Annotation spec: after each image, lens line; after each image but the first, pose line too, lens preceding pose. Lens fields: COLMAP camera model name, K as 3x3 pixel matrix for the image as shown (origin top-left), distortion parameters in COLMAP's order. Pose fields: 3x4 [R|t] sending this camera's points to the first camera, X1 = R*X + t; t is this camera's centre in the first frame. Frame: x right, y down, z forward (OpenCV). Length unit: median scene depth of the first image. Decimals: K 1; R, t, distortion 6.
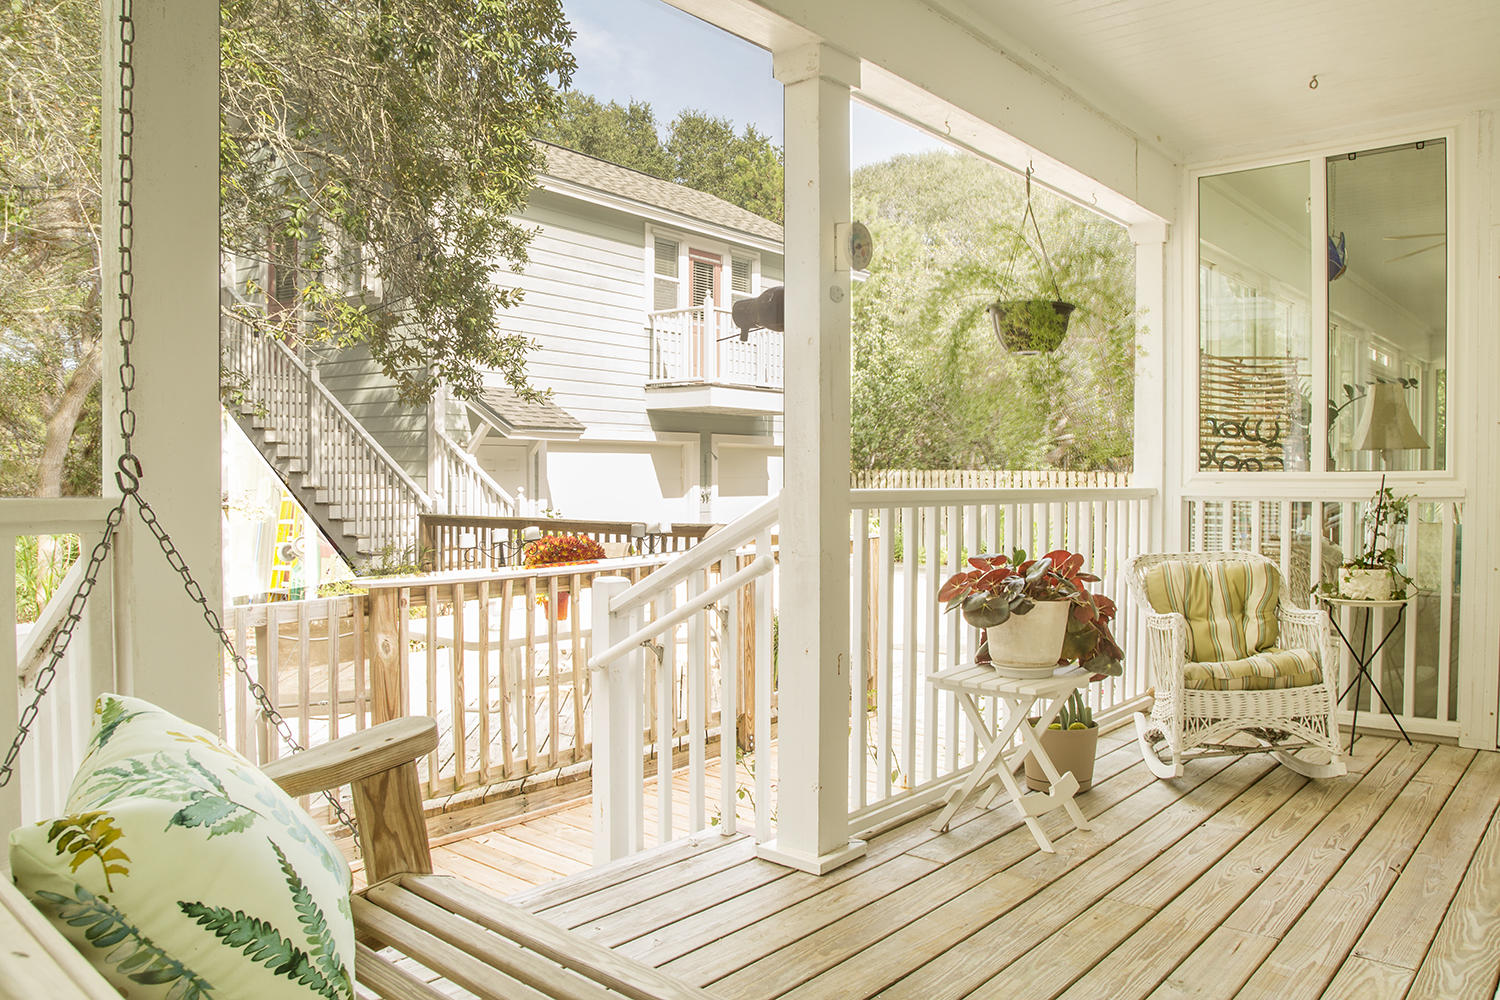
lens RADIAL K [[1031.0, 0, 752.7], [0, 1031.0, 492.7], [0, 0, 1]] dist [-0.003876, 0.003537]
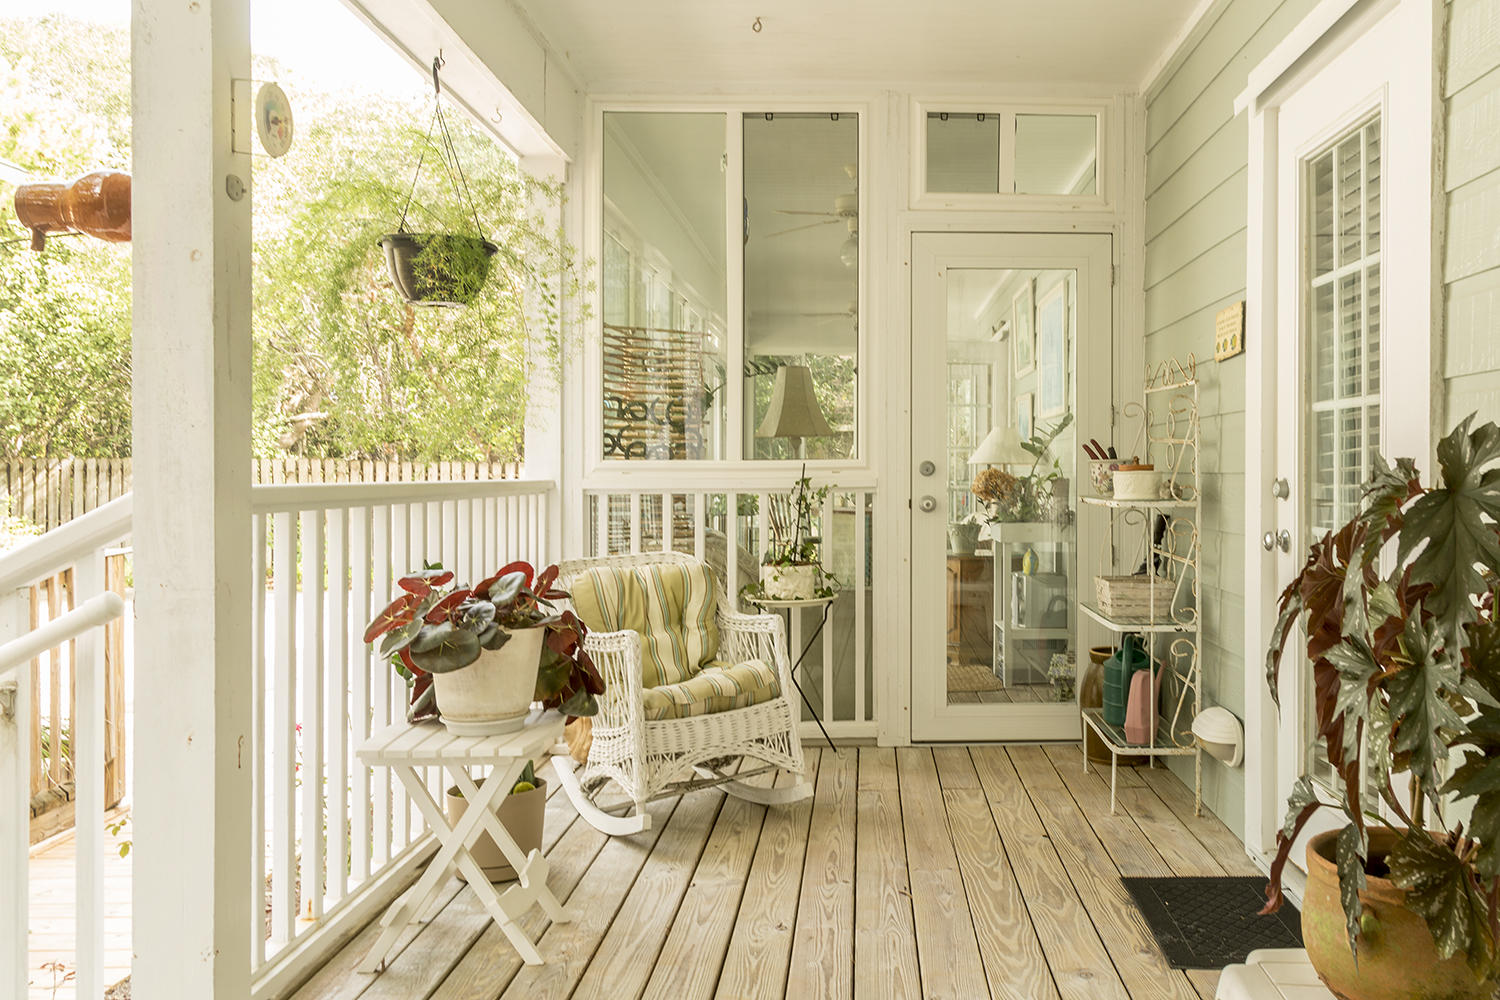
lens RADIAL K [[1264.1, 0, 757.0], [0, 1264.1, 465.6], [0, 0, 1]] dist [0.070481, -0.010992]
pose [[0.795488, -0.000715, 0.605969, -0.126252], [0.011159, 0.999847, -0.013468, -0.000954], [-0.605867, 0.017475, 0.795374, 0.127068]]
